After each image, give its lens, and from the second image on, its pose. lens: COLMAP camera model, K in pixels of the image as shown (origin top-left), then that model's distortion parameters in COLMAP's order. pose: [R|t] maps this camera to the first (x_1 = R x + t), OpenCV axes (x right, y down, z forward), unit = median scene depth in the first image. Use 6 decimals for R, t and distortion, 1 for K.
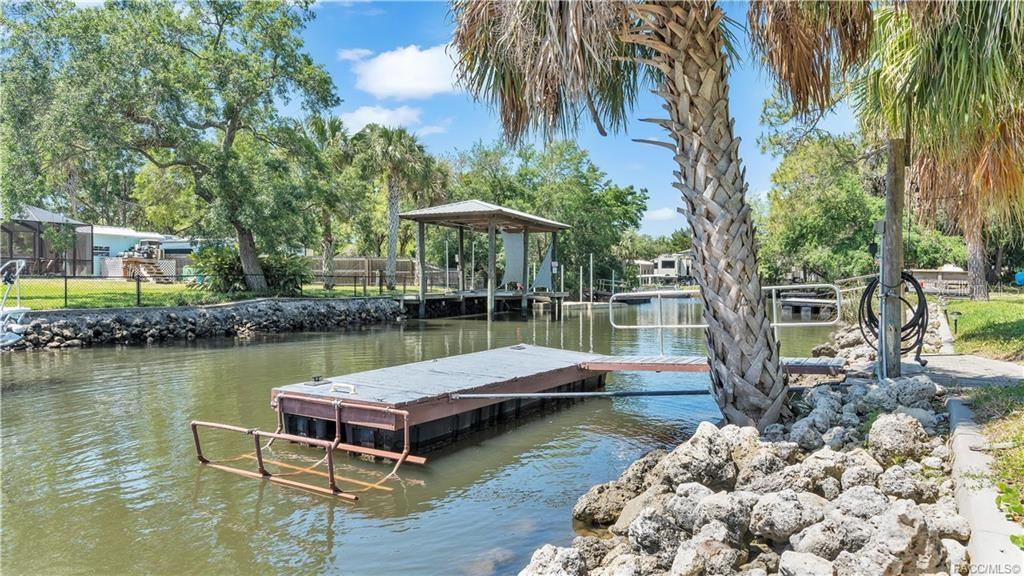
lens RADIAL K [[616.2, 0, 512.0], [0, 616.2, 288.0], [0, 0, 1]] dist [0.000315, 0.001832]
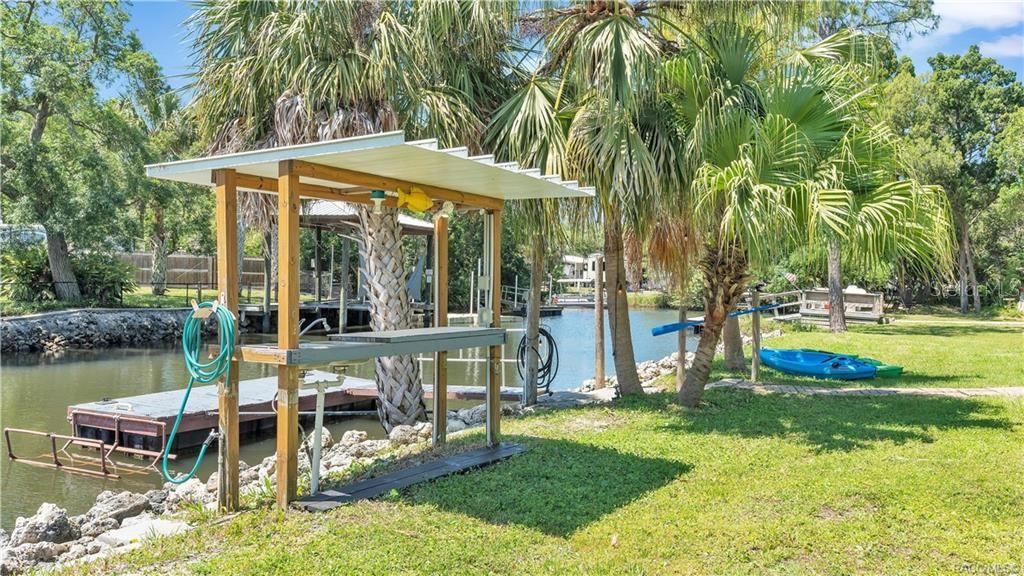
lens RADIAL K [[819.9, 0, 512.0], [0, 819.9, 288.0], [0, 0, 1]] dist [0.001029, 0.004874]
pose [[0.995037, 0.026025, 0.096037, 0.146209], [-0.026548, 0.999639, 0.004171, -0.046943], [-0.095894, -0.006700, 0.995369, -0.321434]]
